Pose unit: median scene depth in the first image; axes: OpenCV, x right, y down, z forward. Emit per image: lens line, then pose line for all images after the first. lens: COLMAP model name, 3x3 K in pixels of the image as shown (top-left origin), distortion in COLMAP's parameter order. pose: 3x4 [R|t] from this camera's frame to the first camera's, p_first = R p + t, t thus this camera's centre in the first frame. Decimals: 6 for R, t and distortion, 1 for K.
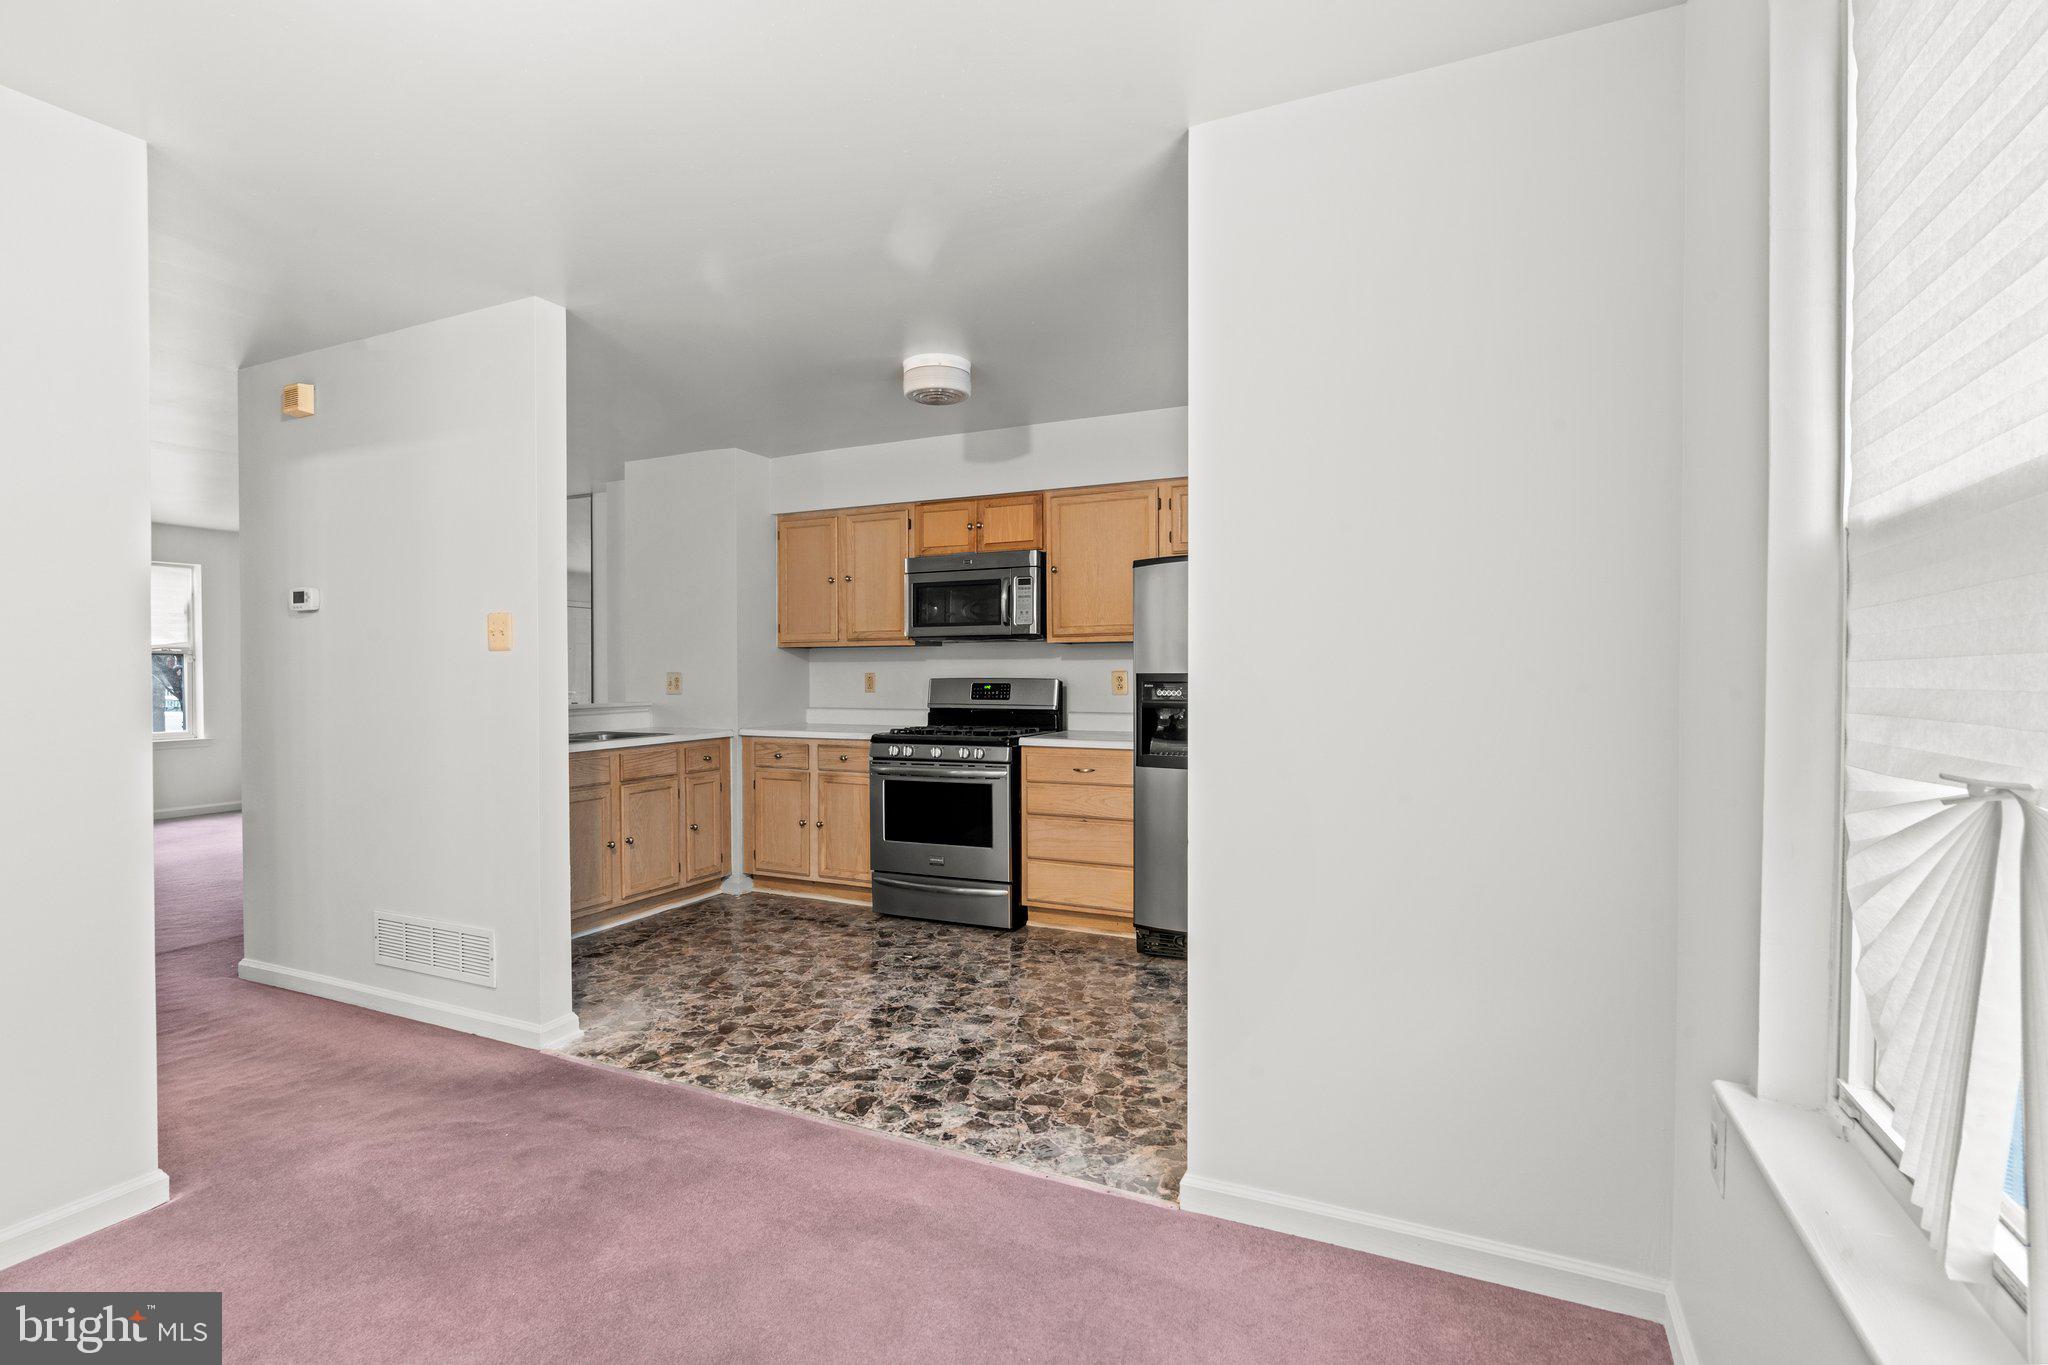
lens RADIAL K [[920.5, 0, 1028.1], [0, 920.5, 694.7], [0, 0, 1]] dist [-0.012167, 0.004854]
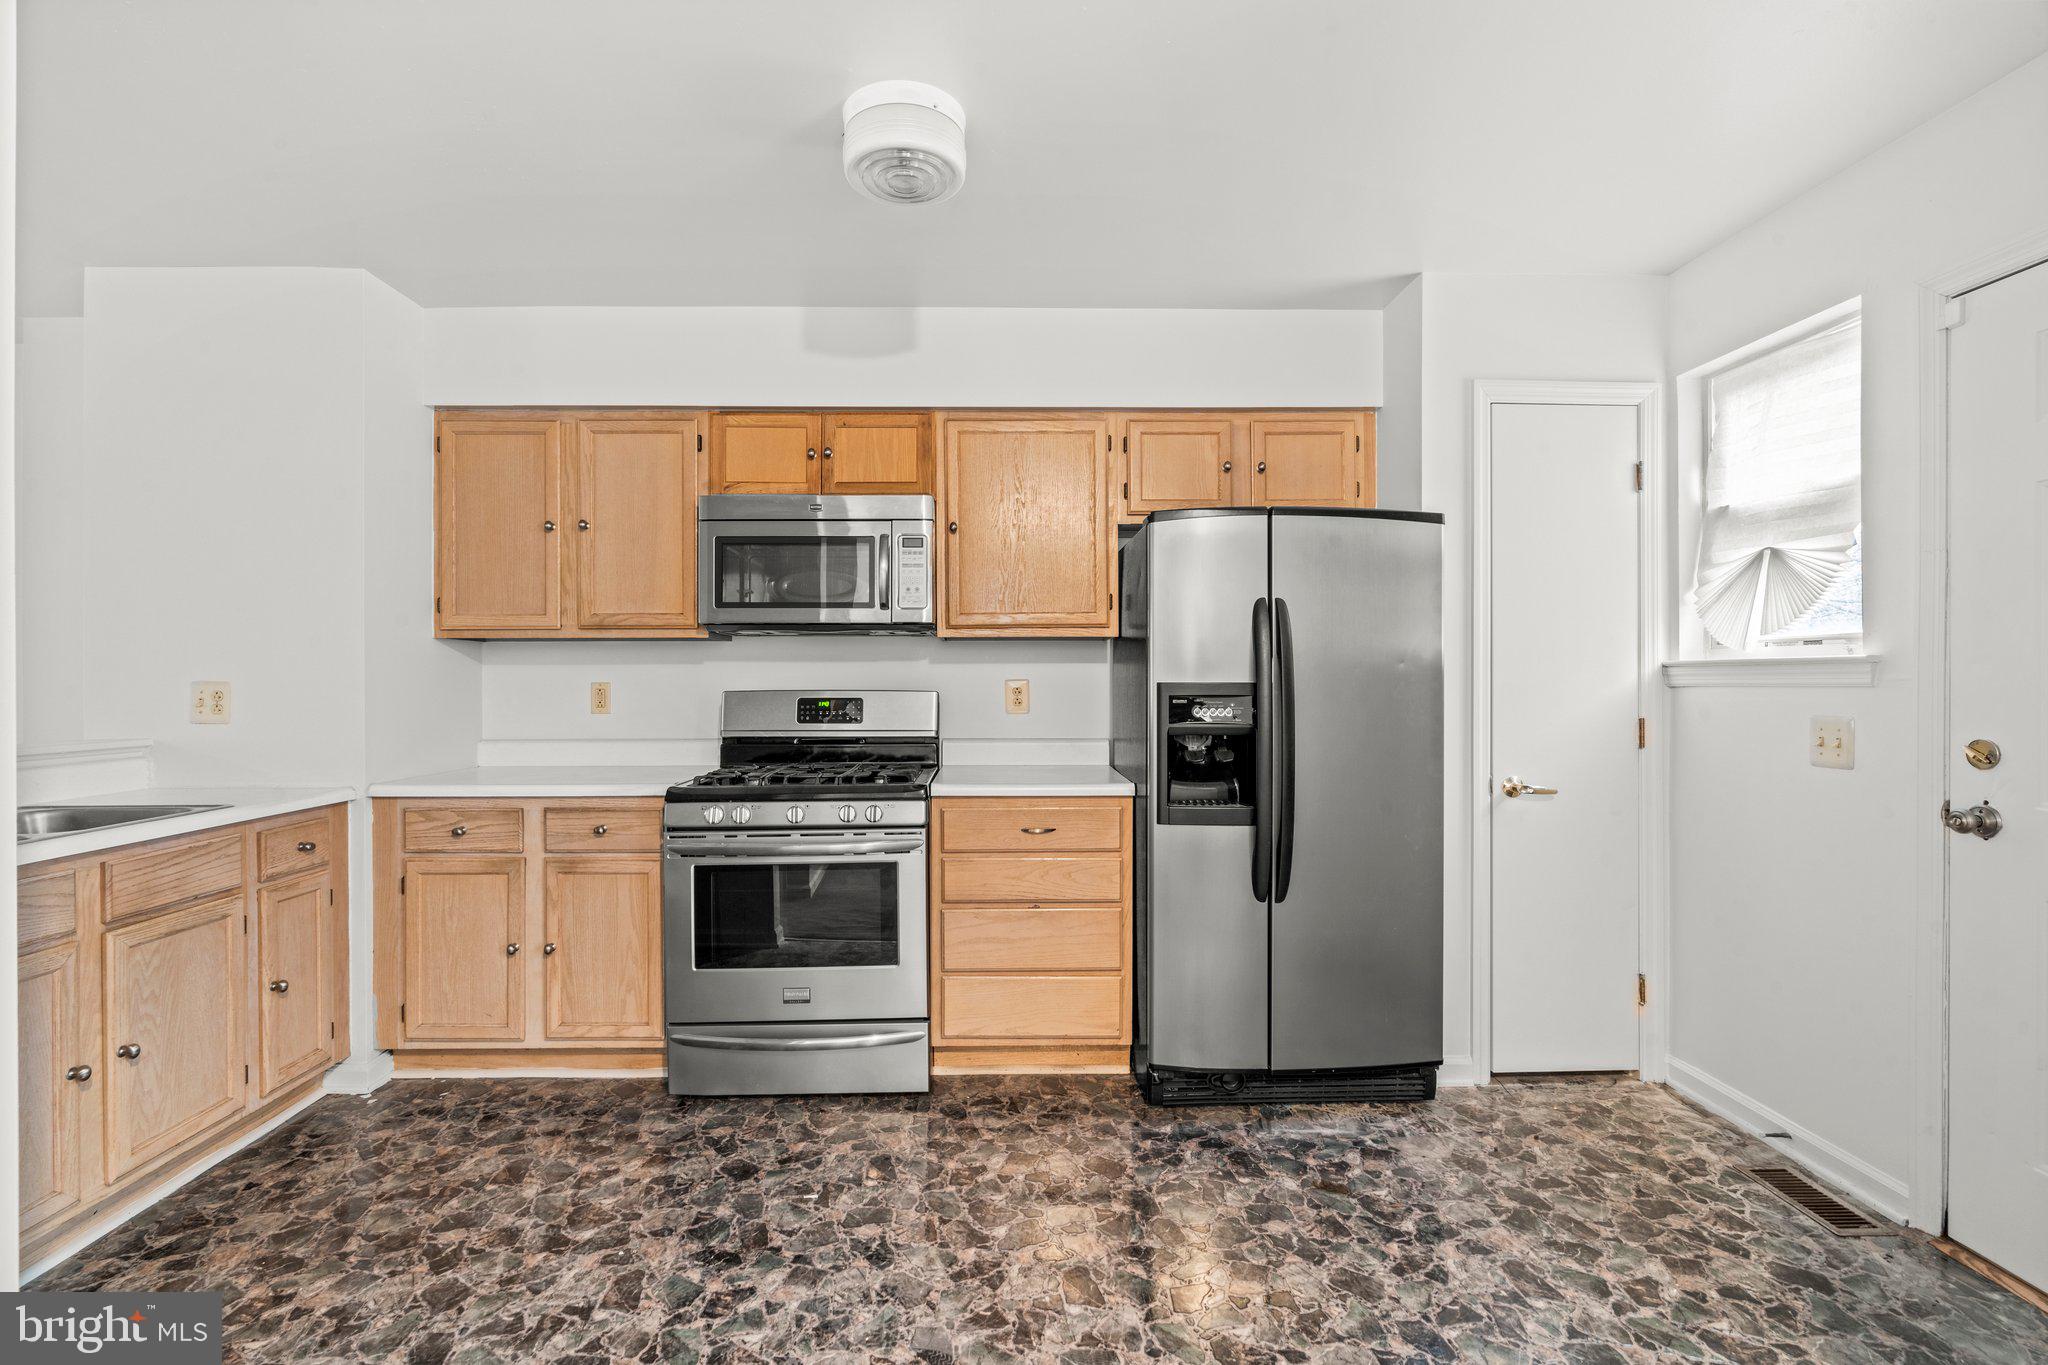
lens RADIAL K [[920.5, 0, 1008.9], [0, 920.5, 672.8], [0, 0, 1]] dist [-0.012167, 0.004854]
pose [[0.905353, -0.000709, 0.424659, -0.220796], [0.009918, 0.999761, -0.019475, -0.016507], [-0.424543, 0.021843, 0.905144, 0.380606]]
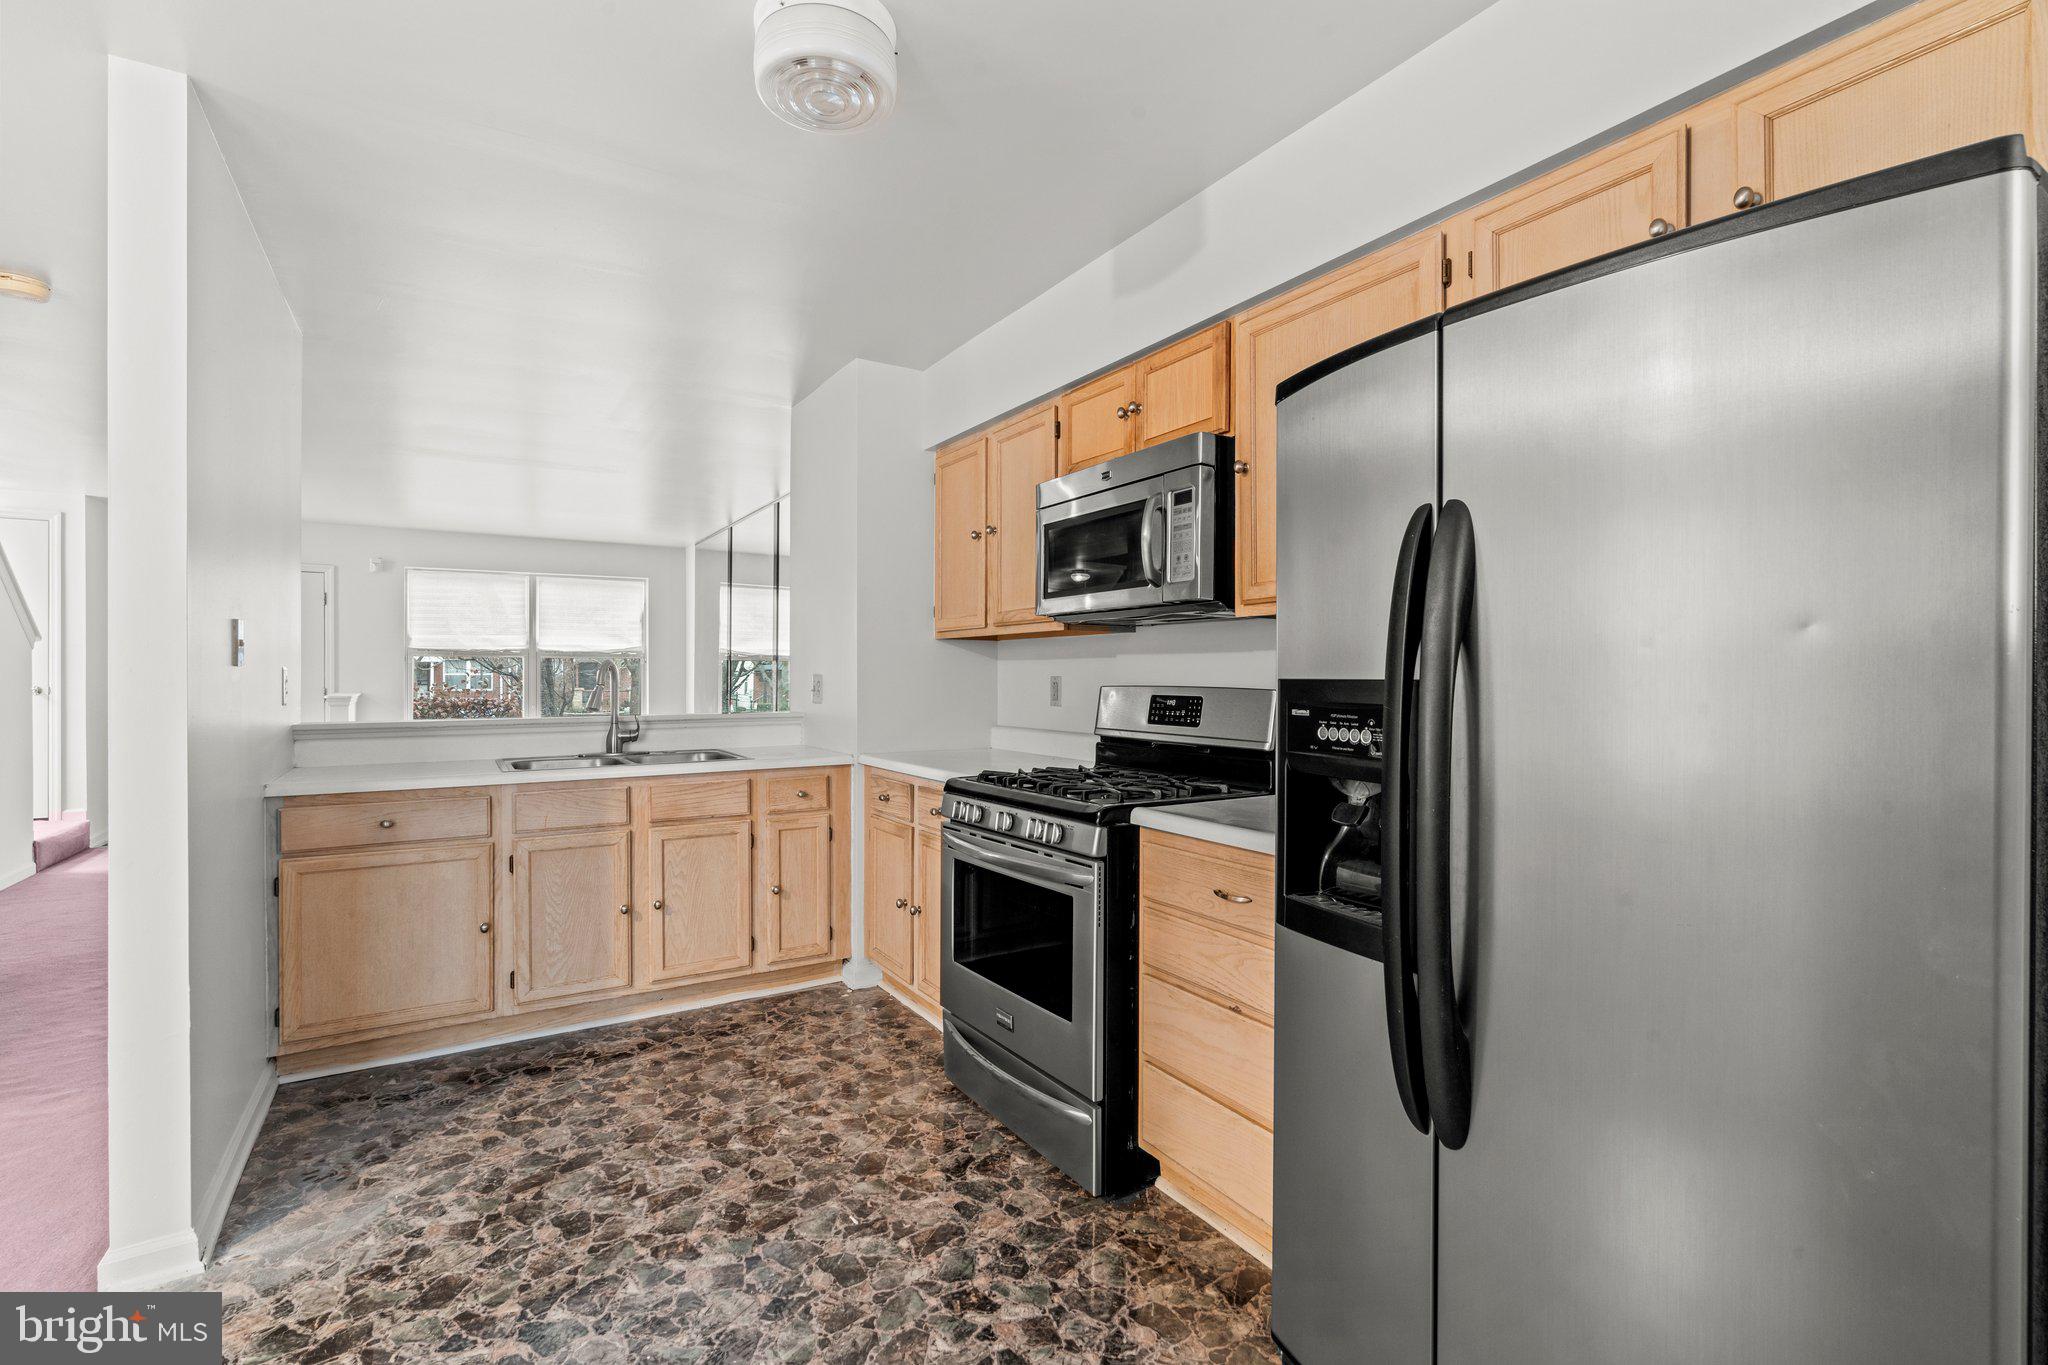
lens RADIAL K [[920.5, 0, 1017.6], [0, 920.5, 673.6], [0, 0, 1]] dist [-0.012167, 0.004854]
pose [[0.826505, -0.001728, -0.562927, 0.207599], [-0.008583, 0.999840, -0.015671, -0.016235], [0.562864, 0.017784, 0.826358, 0.529983]]
